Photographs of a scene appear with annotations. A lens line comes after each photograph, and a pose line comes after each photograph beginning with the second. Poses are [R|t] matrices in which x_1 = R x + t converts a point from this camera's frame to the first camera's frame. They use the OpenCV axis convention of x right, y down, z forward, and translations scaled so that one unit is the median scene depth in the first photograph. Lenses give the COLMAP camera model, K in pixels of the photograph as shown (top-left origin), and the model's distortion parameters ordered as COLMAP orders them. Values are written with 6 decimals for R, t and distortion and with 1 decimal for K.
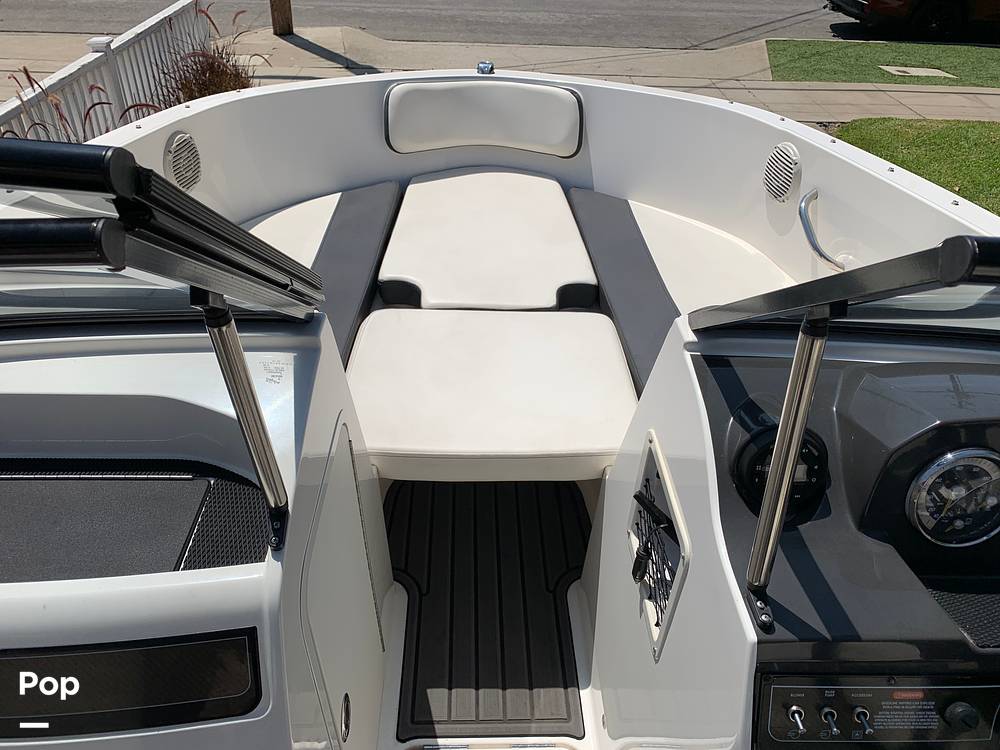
lens RADIAL K [[772.6, 0, 500.0], [0, 772.6, 375.0], [0, 0, 1]] dist [0.013611, -0.003057]
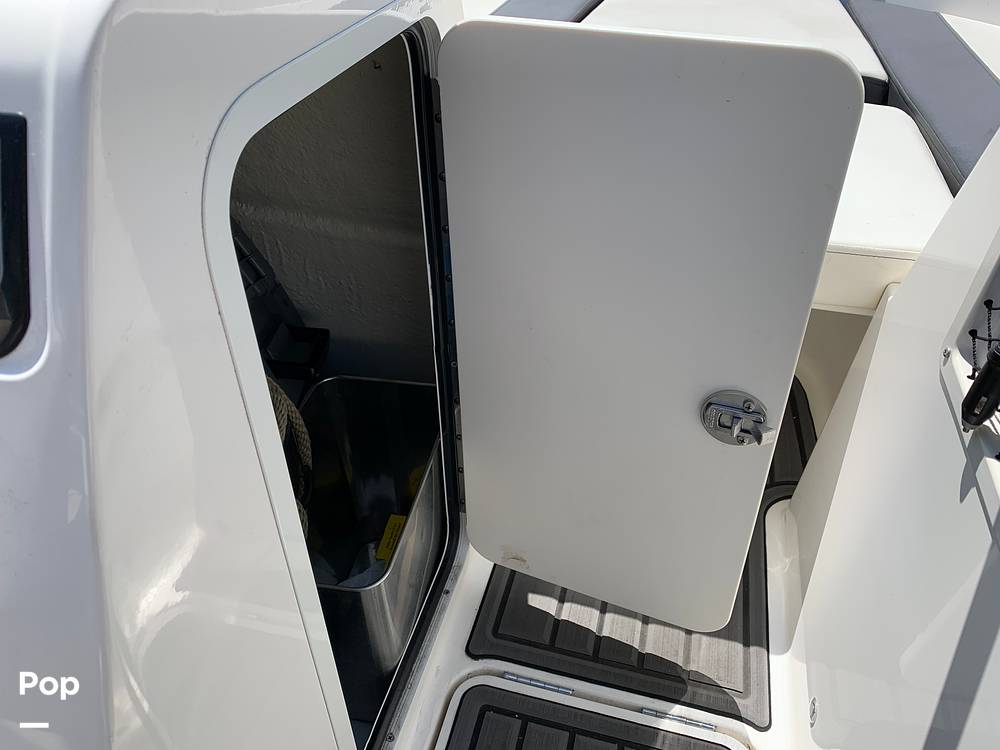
lens RADIAL K [[772.6, 0, 500.0], [0, 772.6, 375.0], [0, 0, 1]] dist [0.013611, -0.003057]
pose [[0.958026, 0.167451, -0.232694, 0.004125], [-0.164365, 0.985856, 0.032735, 0.165336], [0.234885, 0.006885, 0.971999, 0.288255]]
